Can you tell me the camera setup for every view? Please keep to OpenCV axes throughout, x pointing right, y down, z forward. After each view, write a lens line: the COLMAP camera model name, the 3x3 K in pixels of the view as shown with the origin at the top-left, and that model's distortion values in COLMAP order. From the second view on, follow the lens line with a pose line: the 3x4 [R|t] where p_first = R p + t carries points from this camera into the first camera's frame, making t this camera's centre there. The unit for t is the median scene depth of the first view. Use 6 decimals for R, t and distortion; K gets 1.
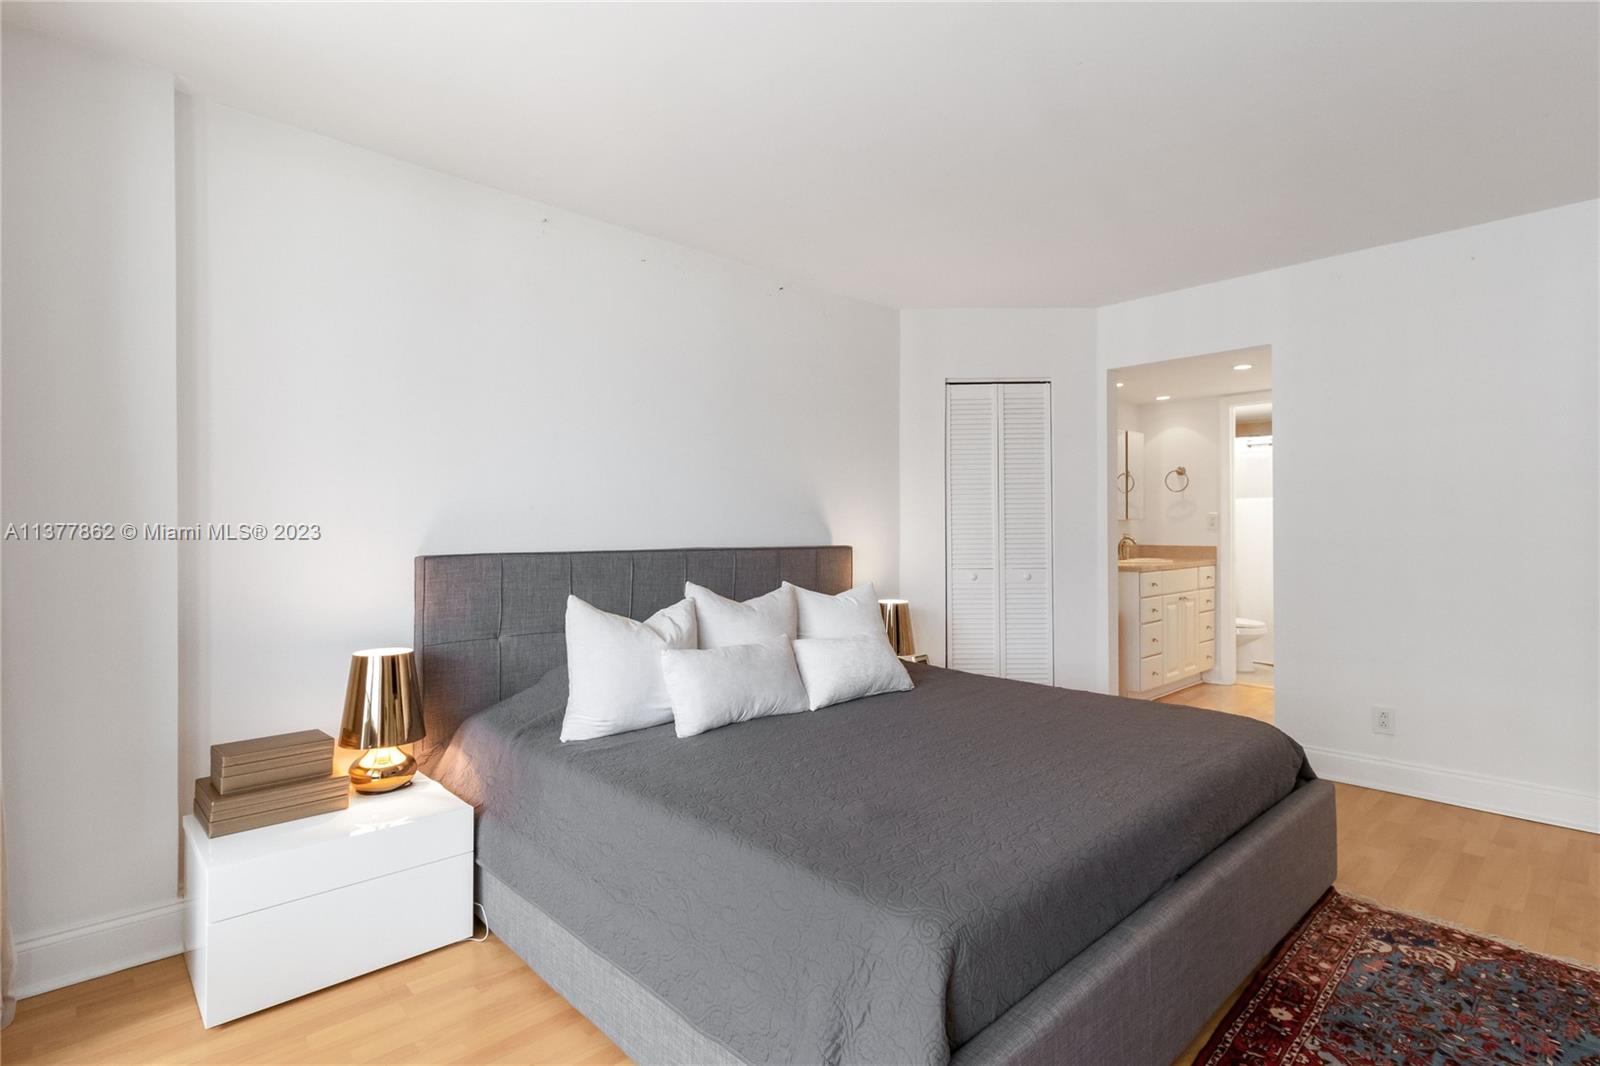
lens RADIAL K [[754.3, 0, 834.2], [0, 754.3, 526.0], [0, 0, 1]] dist [0.001912, 0.000019]
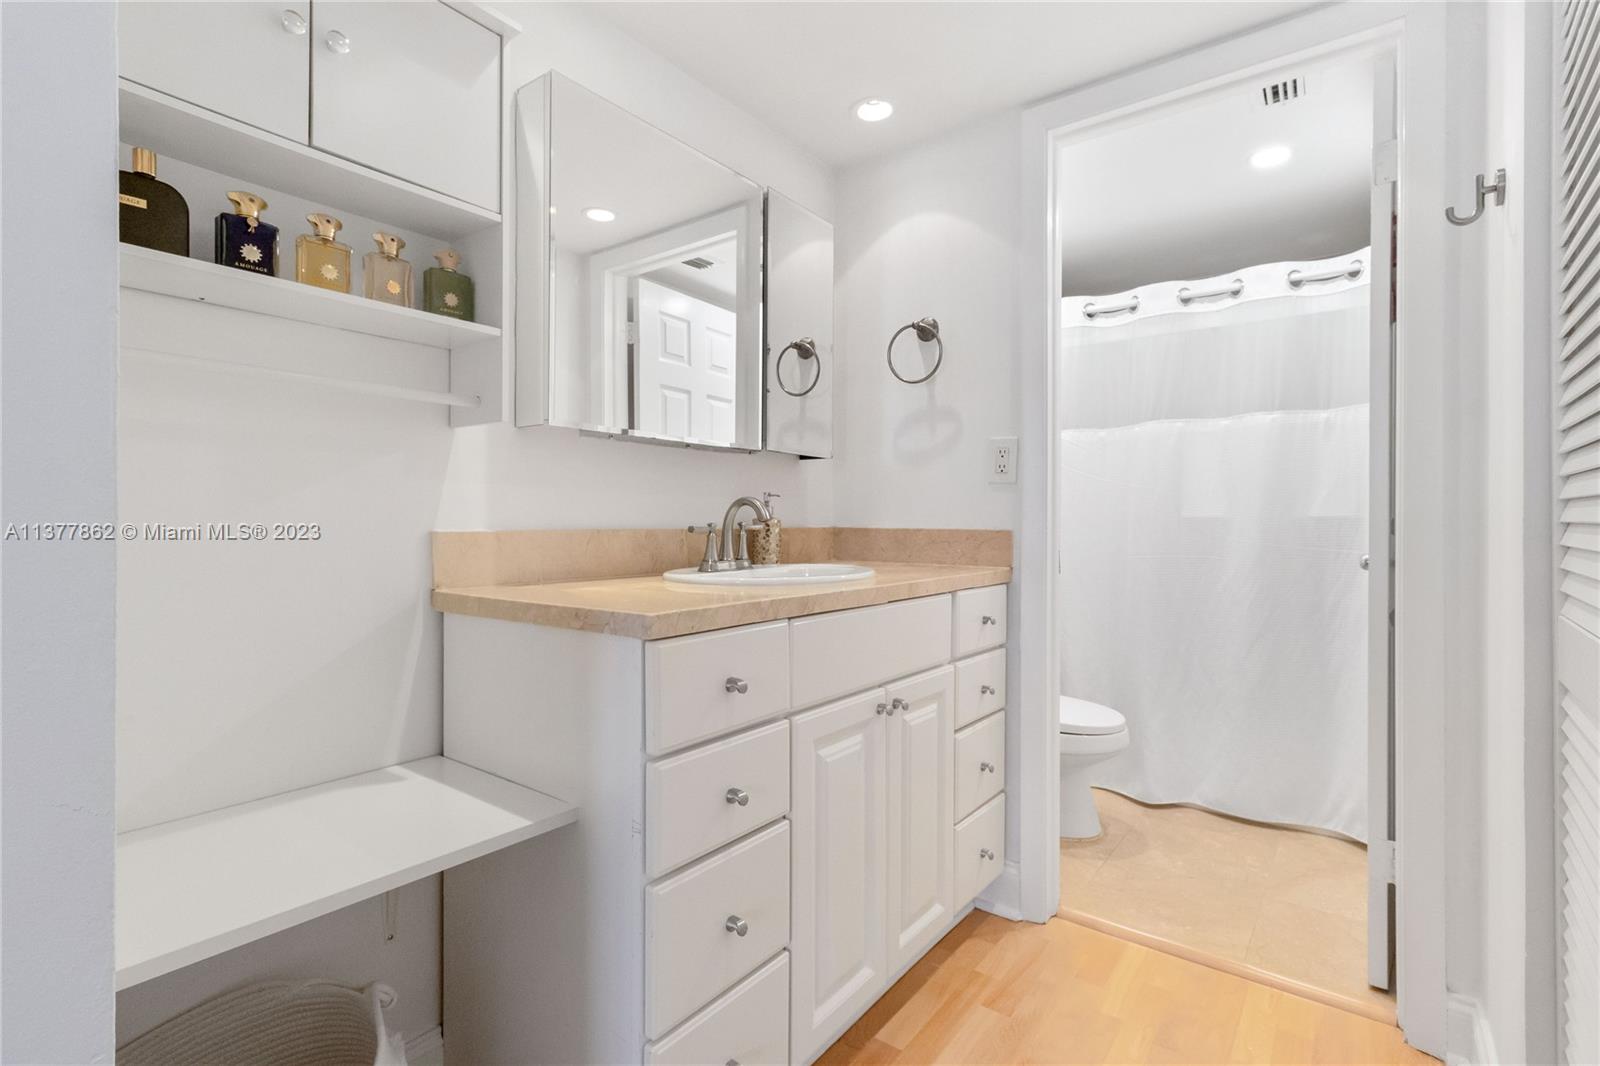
lens RADIAL K [[754.3, 0, 834.2], [0, 754.3, 526.0], [0, 0, 1]] dist [0.001912, 0.000019]
pose [[0.980901, 0.004345, 0.194461, 0.348992], [-0.005334, 0.999975, 0.004563, 0.023286], [-0.194436, -0.005513, 0.980900, 0.654631]]
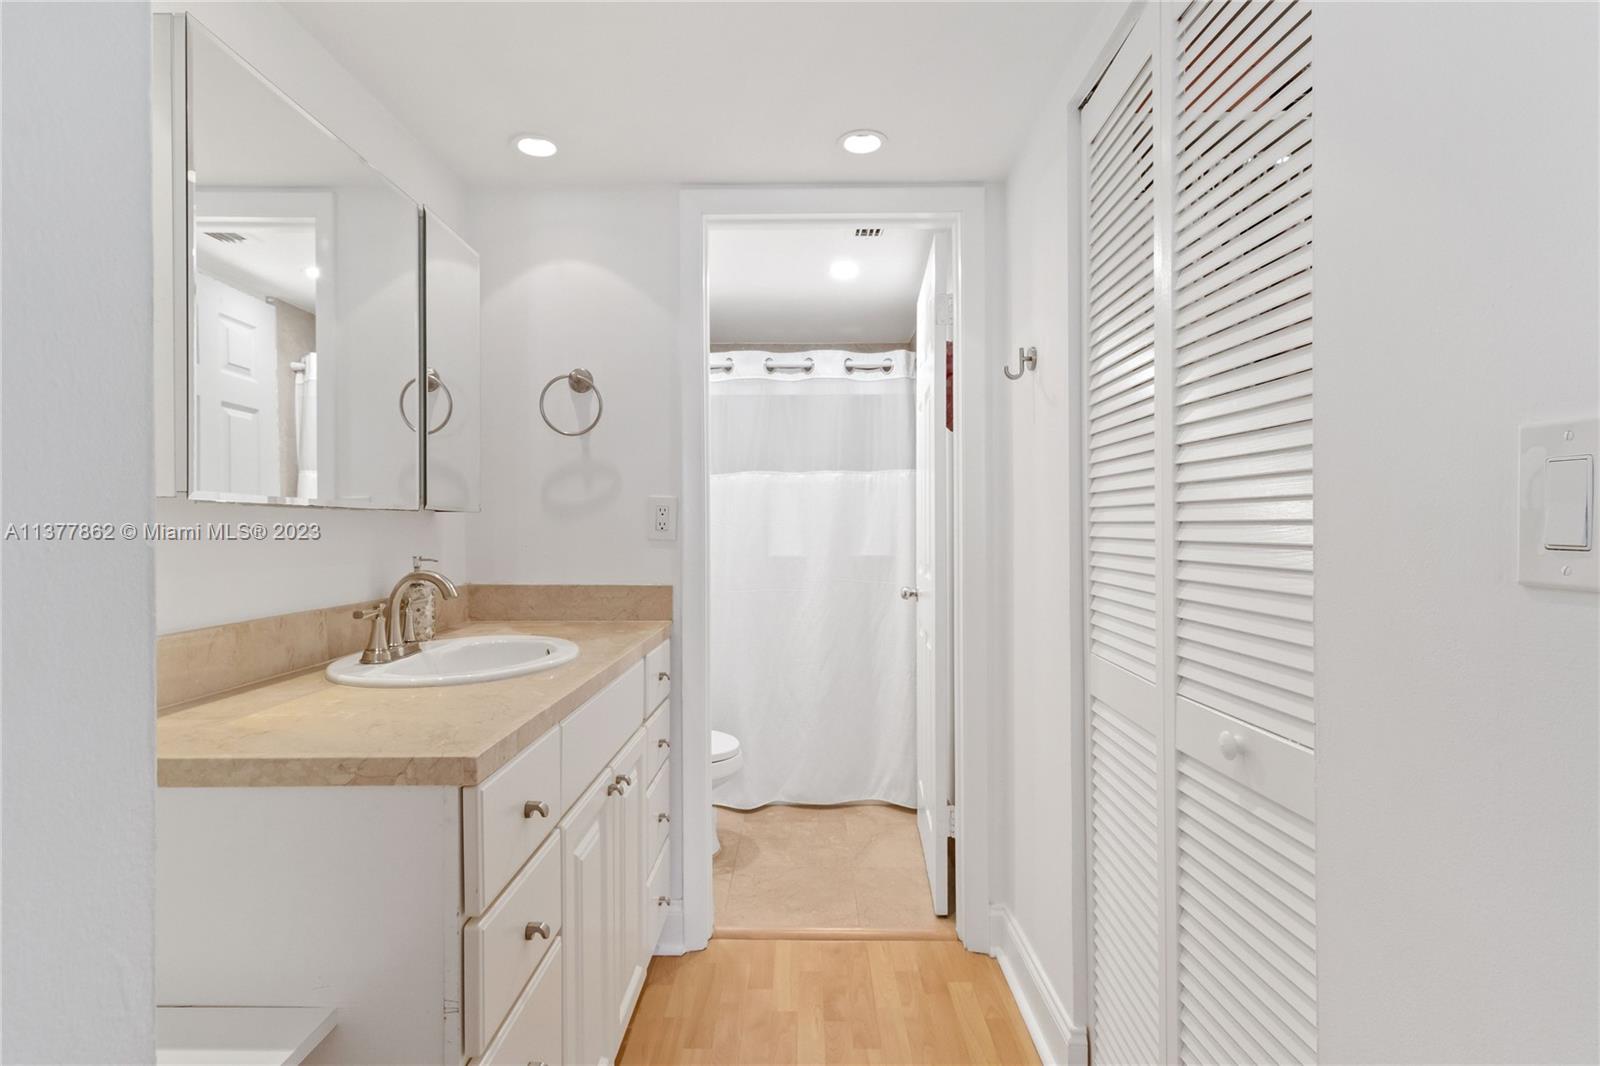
lens RADIAL K [[750.5, 0, 816.5], [0, 750.5, 529.9], [0, 0, 1]] dist [0.000572, -0.000304]
pose [[0.675840, 0.003035, 0.737042, 0.274420], [-0.006191, 0.999980, 0.001559, -0.001859], [-0.737022, -0.005616, 0.675845, 0.682644]]
